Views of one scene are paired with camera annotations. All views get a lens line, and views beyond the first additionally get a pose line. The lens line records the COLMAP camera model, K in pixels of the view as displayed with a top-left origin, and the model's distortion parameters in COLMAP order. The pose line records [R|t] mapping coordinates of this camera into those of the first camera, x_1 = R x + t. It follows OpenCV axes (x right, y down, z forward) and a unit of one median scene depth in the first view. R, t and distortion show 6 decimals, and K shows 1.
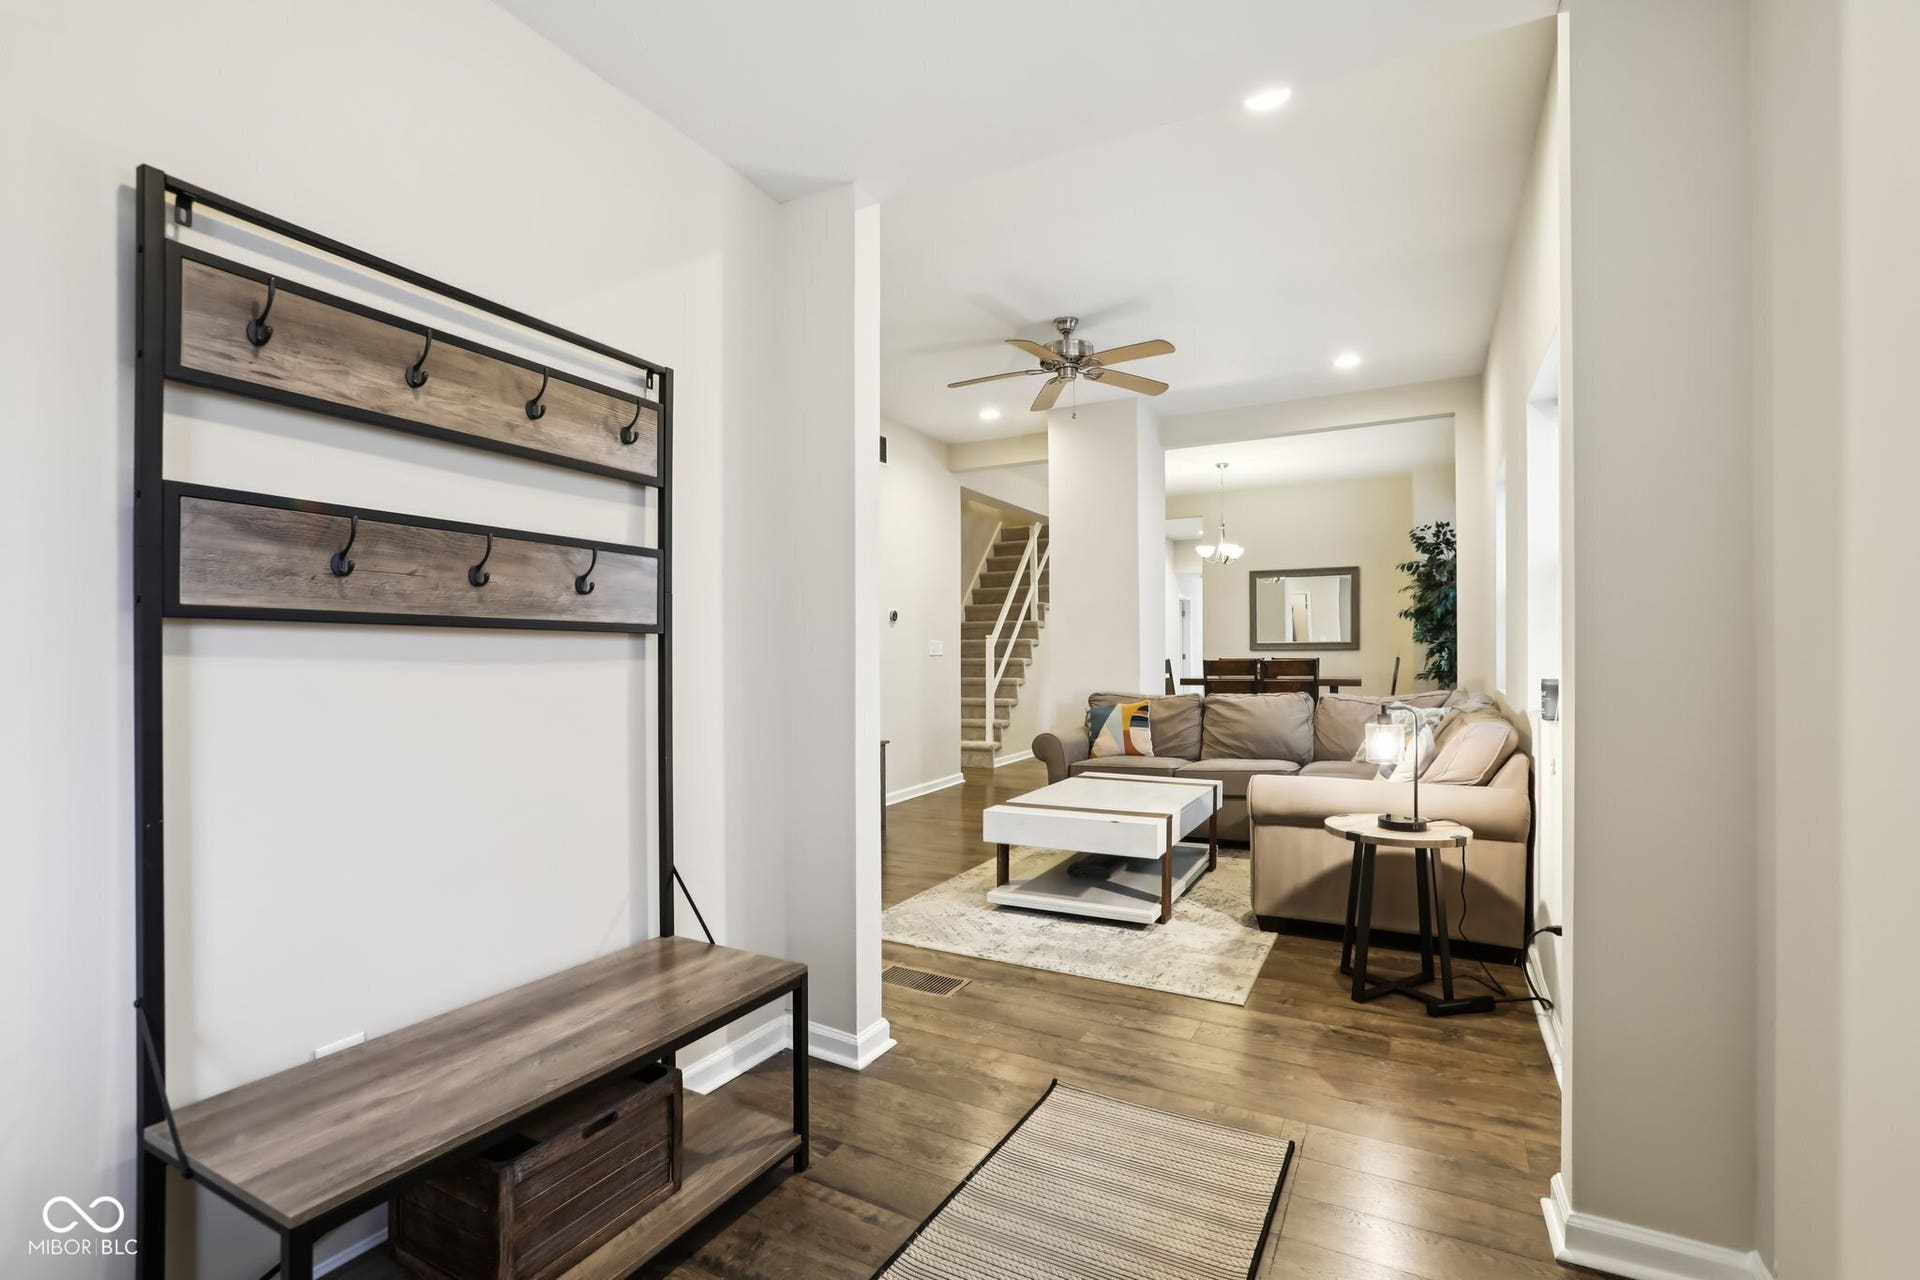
lens RADIAL K [[884.5, 0, 964.6], [0, 884.5, 646.0], [0, 0, 1]] dist [-0.034584, 0.006122]
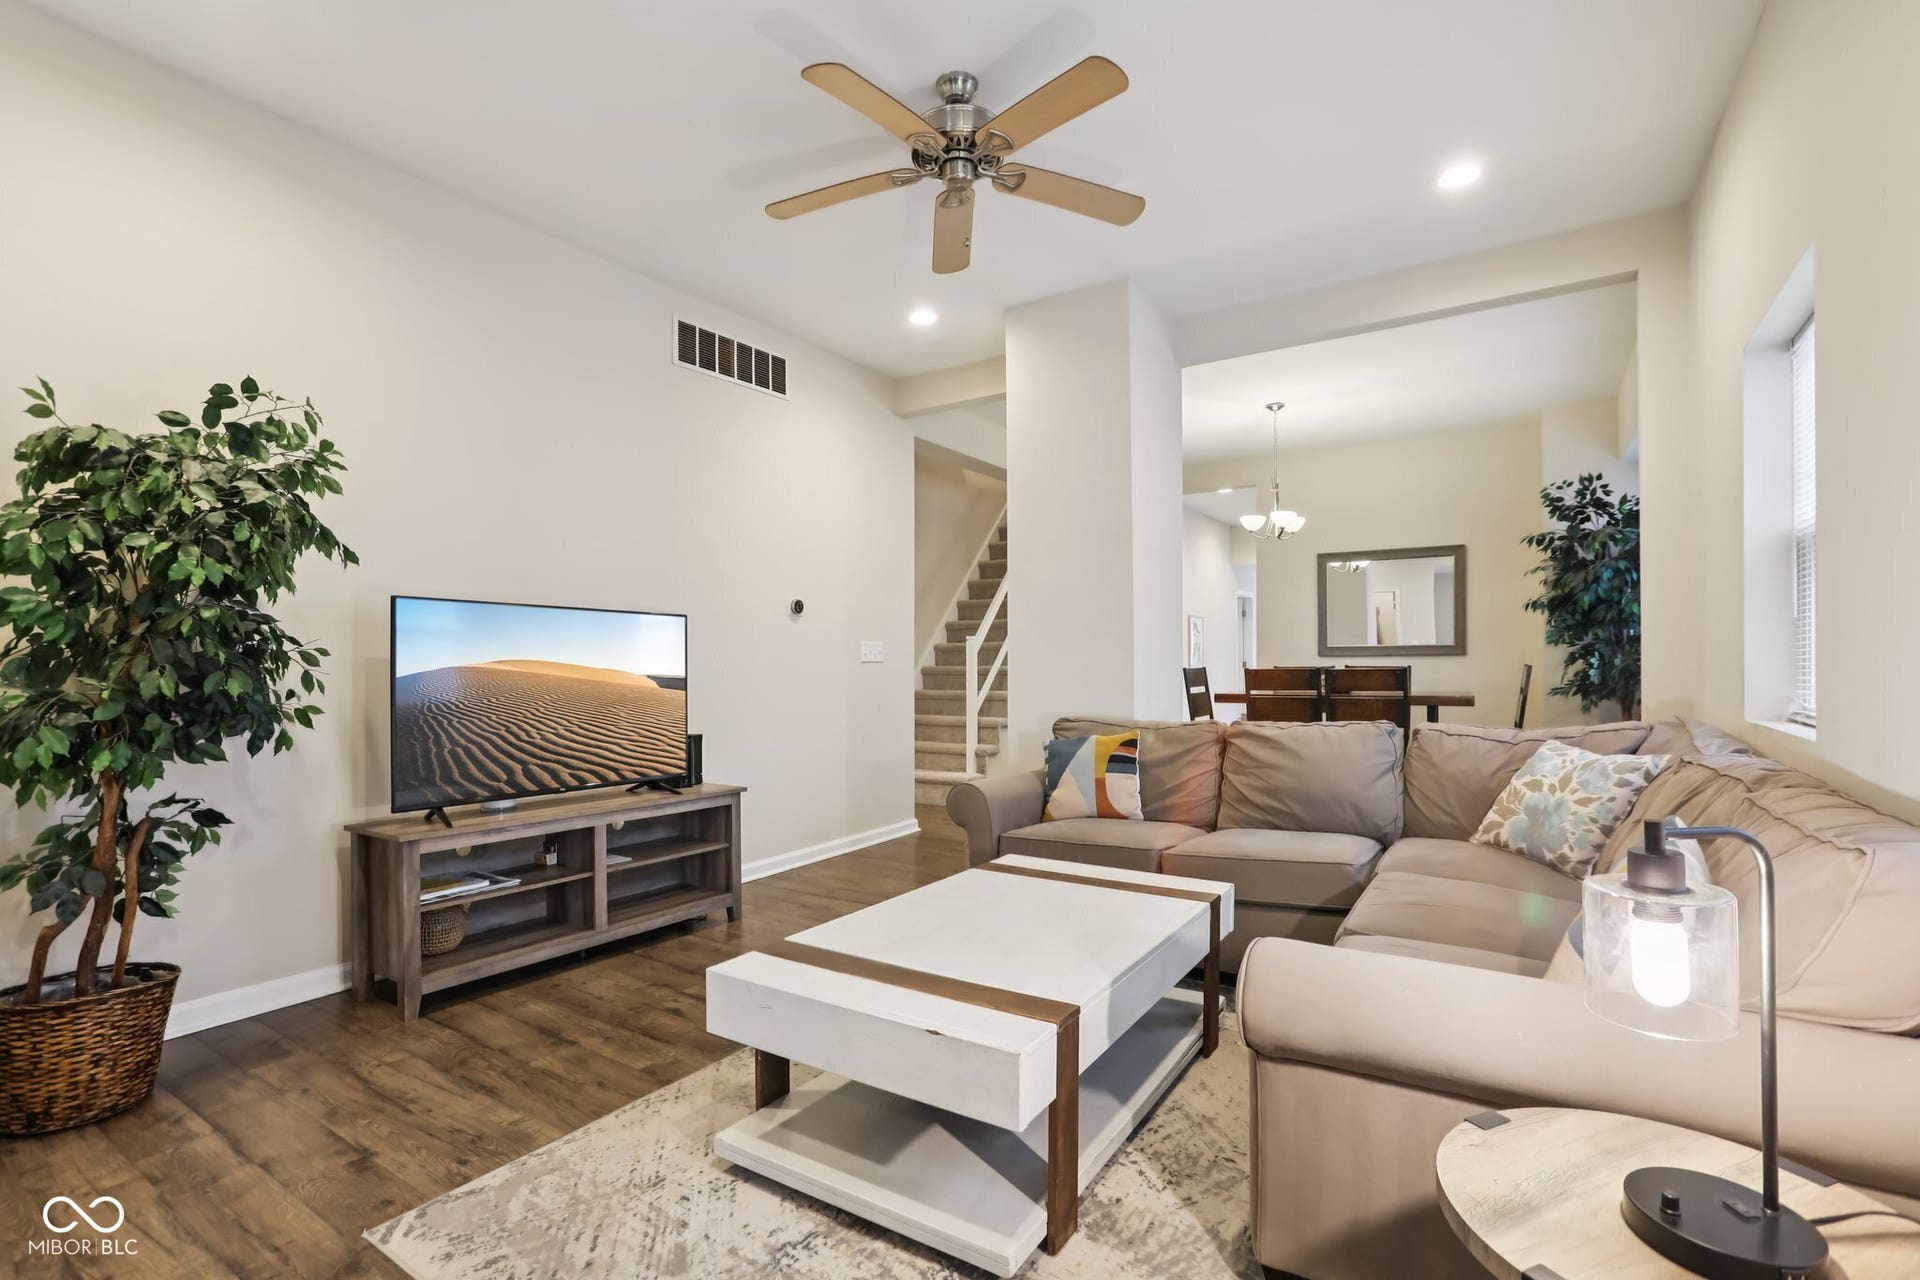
lens RADIAL K [[884.5, 0, 958.1], [0, 884.5, 660.5], [0, 0, 1]] dist [-0.034584, 0.006122]
pose [[0.995854, -0.000185, -0.090964, 0.108806], [0.000804, 0.999977, 0.006763, 0.004545], [0.090961, -0.006808, 0.995831, 0.275700]]
